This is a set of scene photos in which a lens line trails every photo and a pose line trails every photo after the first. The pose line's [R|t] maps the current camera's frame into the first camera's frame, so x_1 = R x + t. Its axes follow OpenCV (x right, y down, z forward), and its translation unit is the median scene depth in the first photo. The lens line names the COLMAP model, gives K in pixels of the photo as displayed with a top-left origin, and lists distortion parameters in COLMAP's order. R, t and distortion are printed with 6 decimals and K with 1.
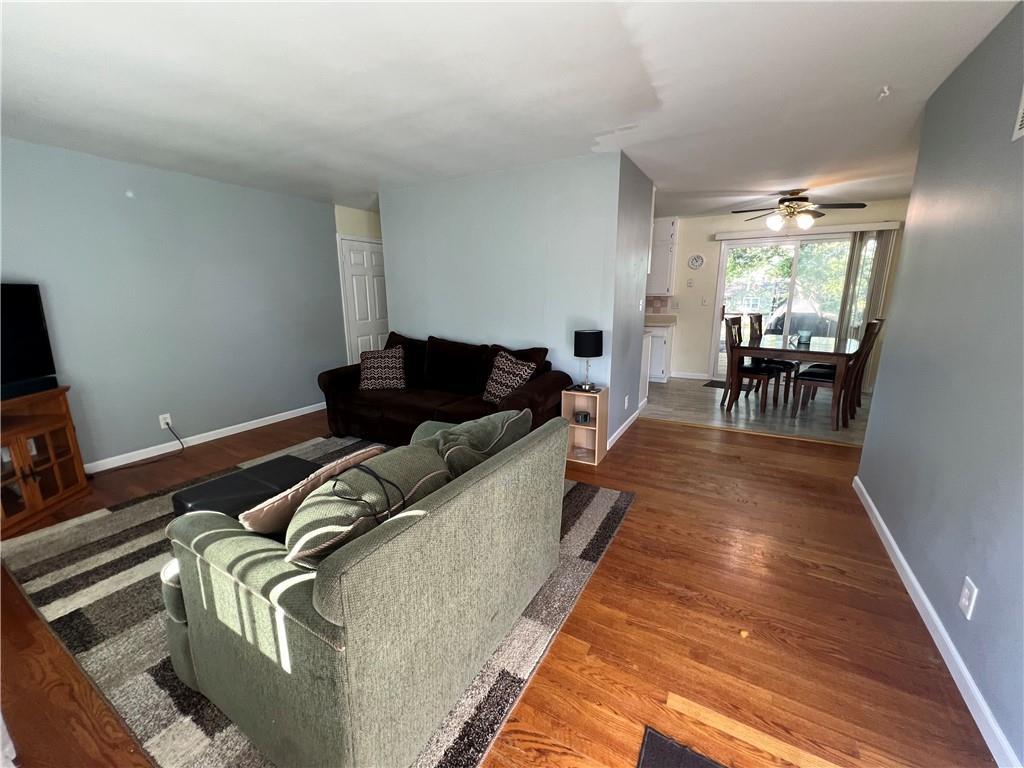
lens RADIAL K [[412.8, 0, 505.6], [0, 412.8, 382.5], [0, 0, 1]] dist [-0.004264, 0.000257]
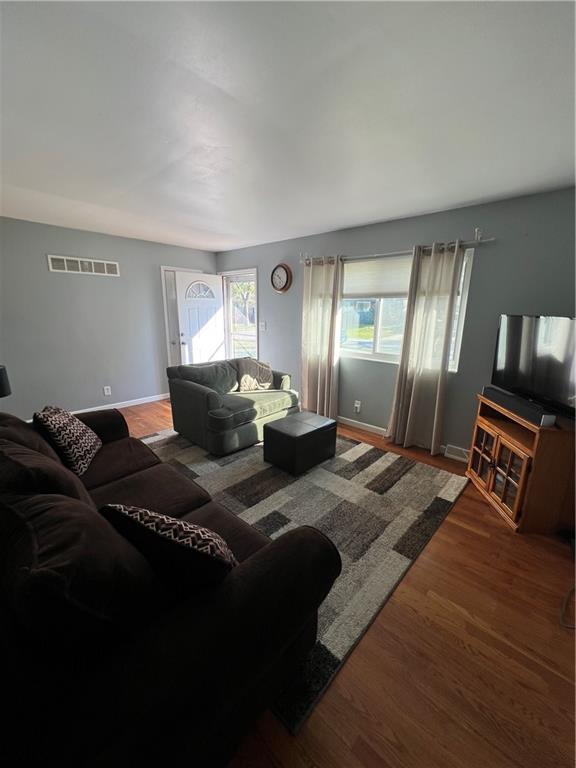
lens RADIAL K [[309.6, 0, 286.5], [0, 309.6, 383.8], [0, 0, 1]] dist [-0.004264, 0.000257]
pose [[-0.971406, -0.061097, 0.229429, -0.831966], [0.043548, 0.904079, 0.425142, -0.495830], [-0.233397, 0.422976, -0.875567, 2.108222]]
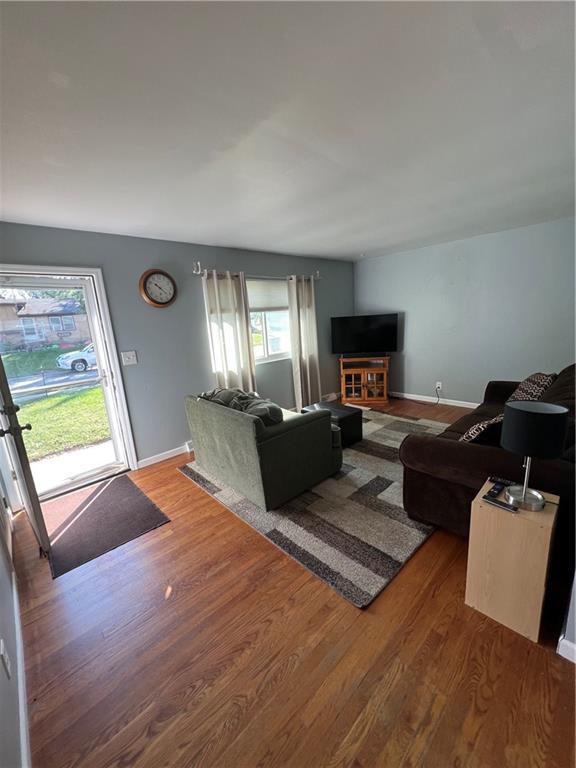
lens RADIAL K [[309.6, 0, 288.0], [0, 309.6, 382.3], [0, 0, 1]] dist [-0.004264, 0.000257]
pose [[-0.297629, 0.223782, -0.928083, 0.981551], [-0.129315, 0.953730, 0.271436, -0.322255], [0.945883, 0.200802, -0.254919, 1.160416]]
